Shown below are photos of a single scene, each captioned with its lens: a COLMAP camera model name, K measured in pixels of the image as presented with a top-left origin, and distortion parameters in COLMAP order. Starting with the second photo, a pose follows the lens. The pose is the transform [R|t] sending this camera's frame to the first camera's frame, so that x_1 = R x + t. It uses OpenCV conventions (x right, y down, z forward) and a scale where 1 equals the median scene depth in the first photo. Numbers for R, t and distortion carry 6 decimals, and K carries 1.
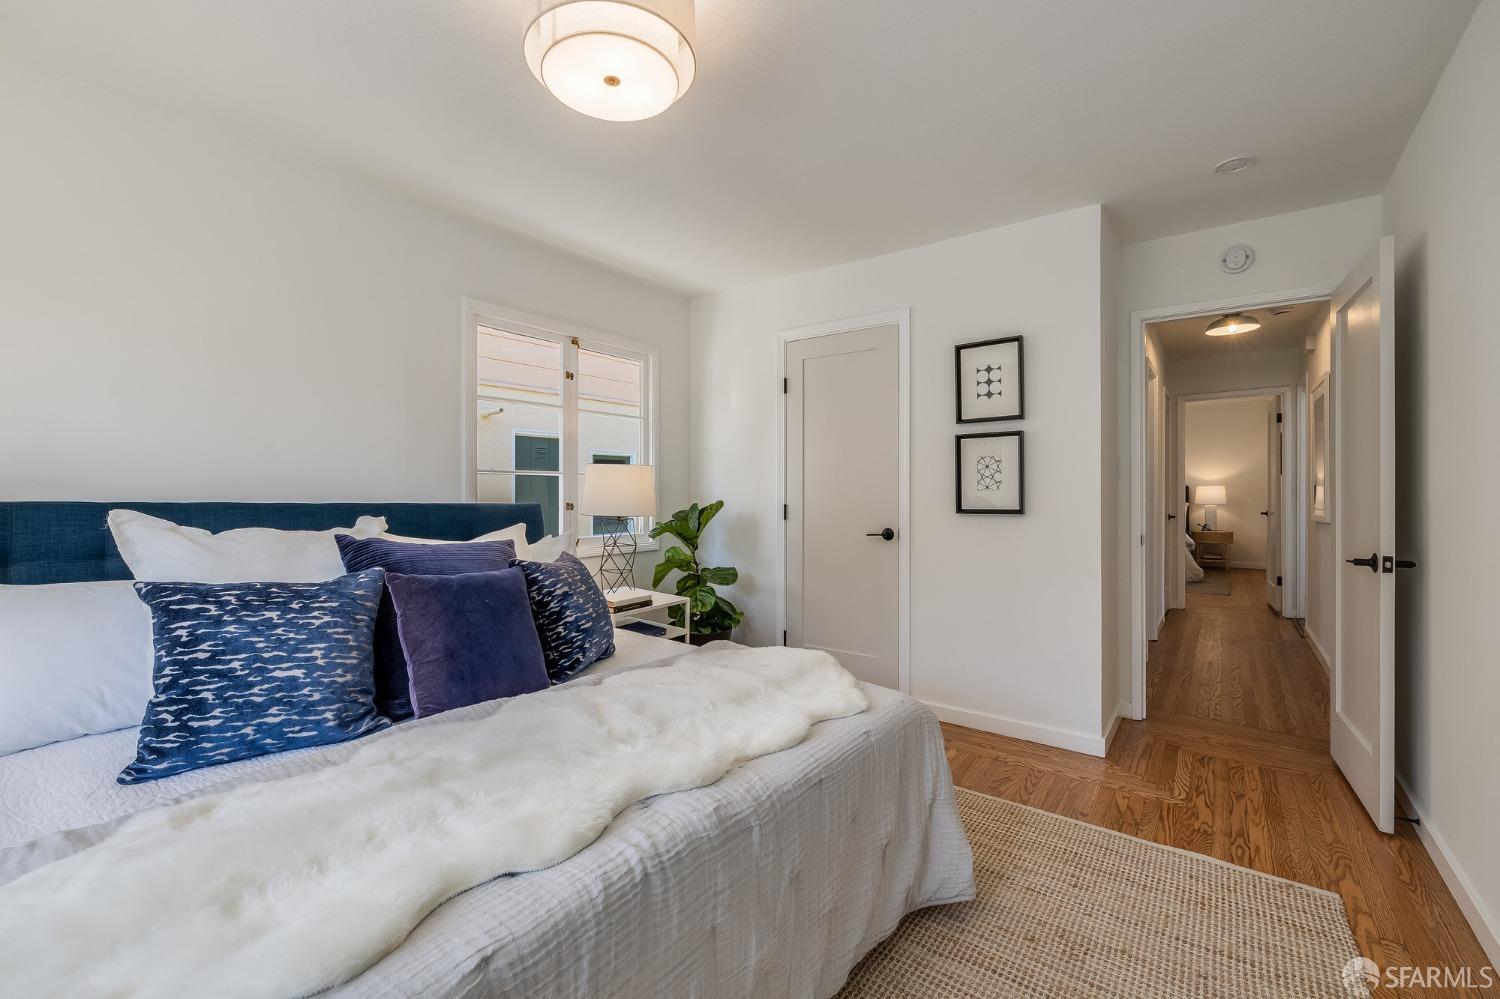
lens RADIAL K [[660.6, 0, 741.9], [0, 660.6, 494.7], [0, 0, 1]] dist [0.022727, -0.000154]
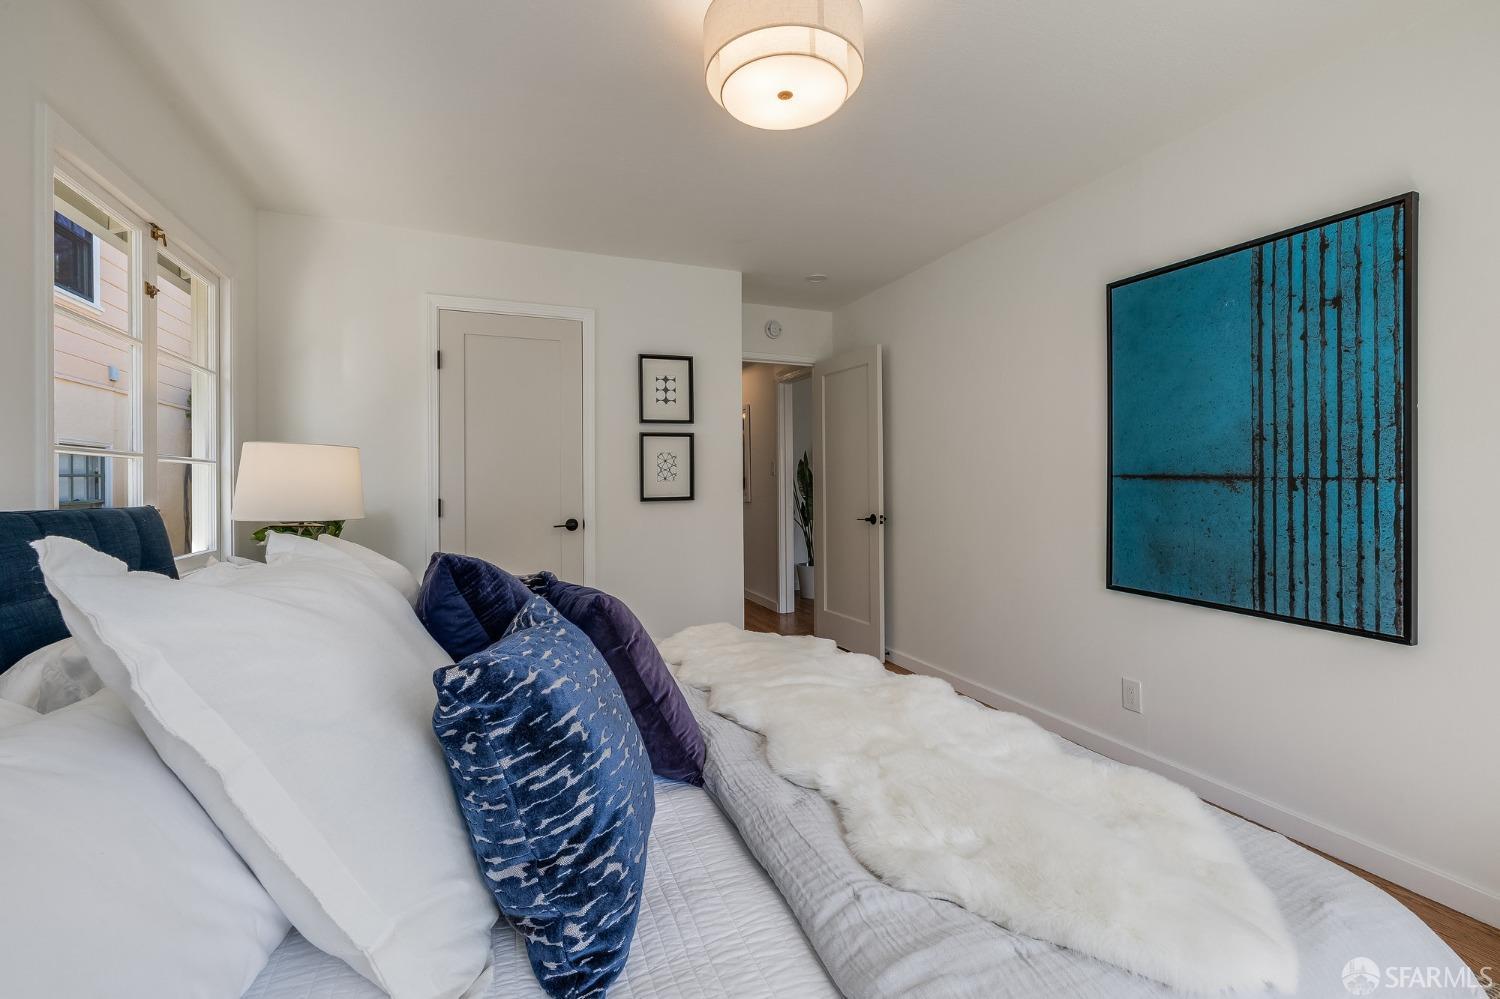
lens RADIAL K [[660.6, 0, 745.6], [0, 660.6, 486.5], [0, 0, 1]] dist [0.022727, -0.000154]
pose [[0.518446, -0.010923, 0.855041, -0.568526], [0.012294, 0.999910, 0.005320, -0.001624], [-0.855022, 0.007754, 0.518534, 0.264254]]
